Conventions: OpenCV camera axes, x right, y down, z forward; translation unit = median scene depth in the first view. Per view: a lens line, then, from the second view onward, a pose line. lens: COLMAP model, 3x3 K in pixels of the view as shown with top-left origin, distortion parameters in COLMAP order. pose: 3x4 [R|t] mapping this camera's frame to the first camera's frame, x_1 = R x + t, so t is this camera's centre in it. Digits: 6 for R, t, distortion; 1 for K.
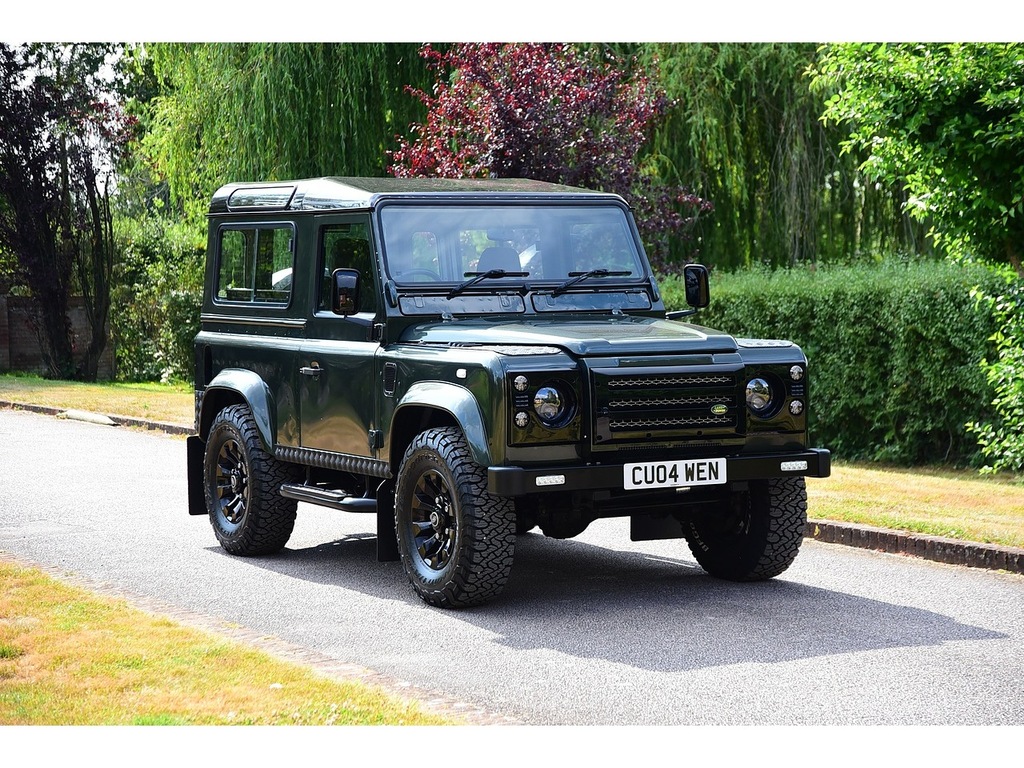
lens RADIAL K [[2345.0, 0, 518.6], [0, 2345.0, 391.9], [0, 0, 1]] dist [0.831102, 0.000000]
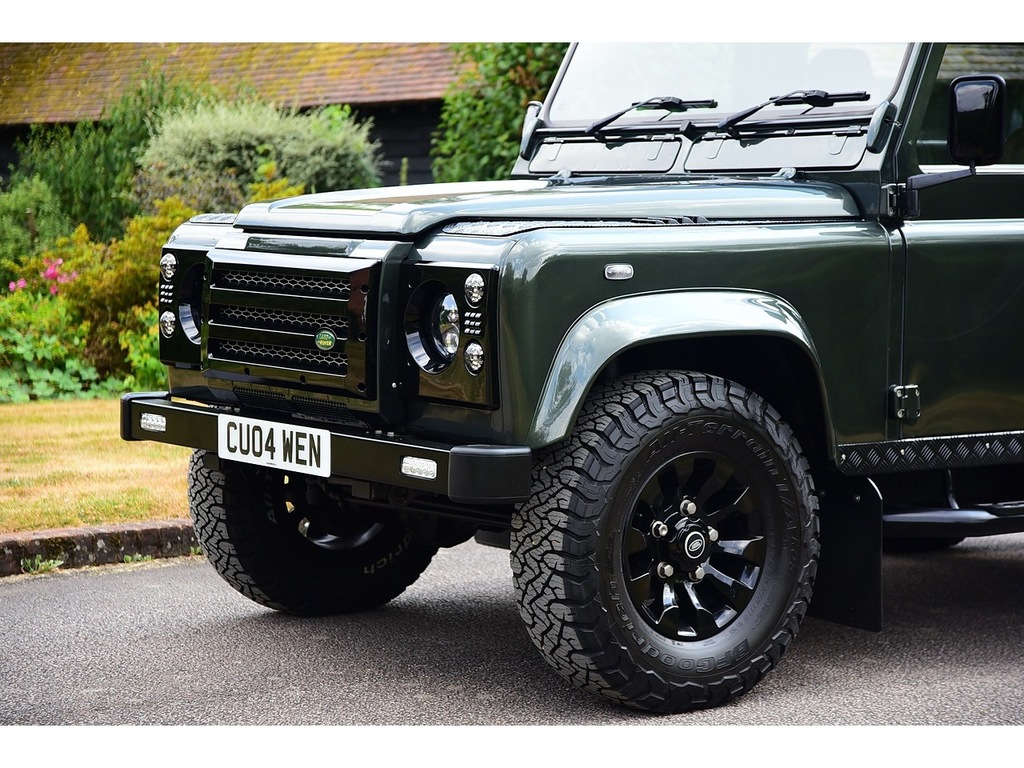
lens RADIAL K [[2345.0, 0, 517.8], [0, 2345.0, 384.6], [0, 0, 1]] dist [0.831102, 0.000000]
pose [[0.140635, 0.093965, -0.985592, 0.381485], [-0.066727, 0.994122, 0.085257, -0.019279], [0.987810, 0.053776, 0.146079, 0.586680]]
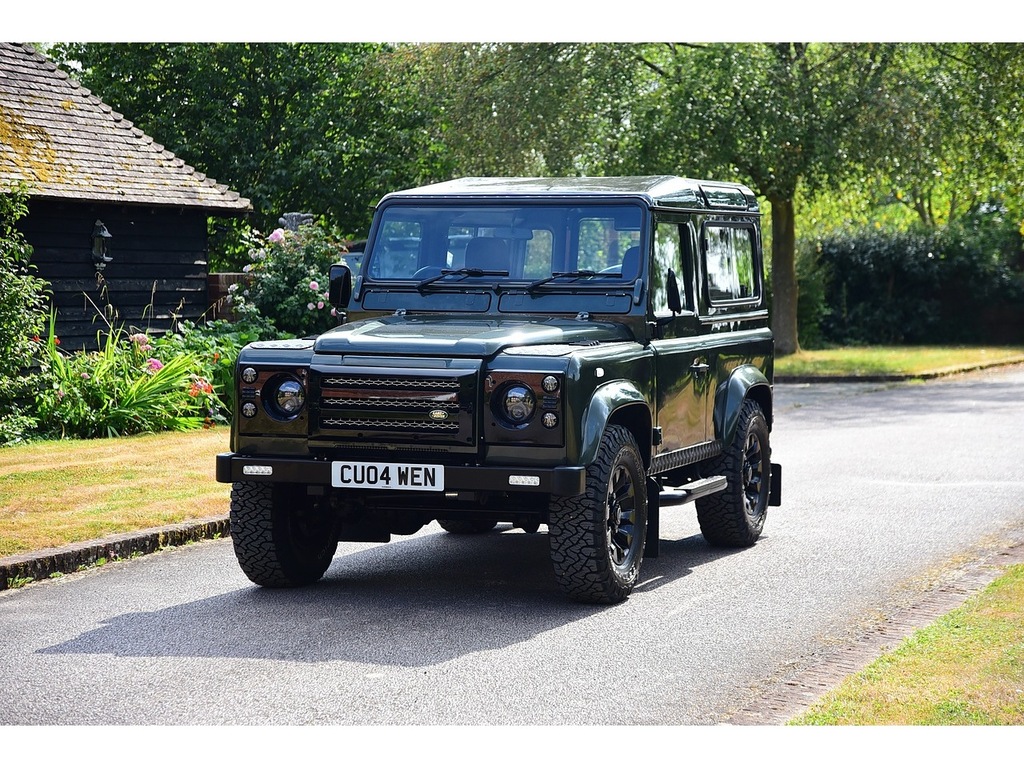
lens RADIAL K [[2345.0, 0, 512.6], [0, 2345.0, 388.9], [0, 0, 1]] dist [0.831102, 0.000000]
pose [[0.661593, 0.058846, -0.747550, 0.506199], [-0.056950, 0.997980, 0.028158, -0.019798], [0.747697, 0.023944, 0.663608, 0.229005]]
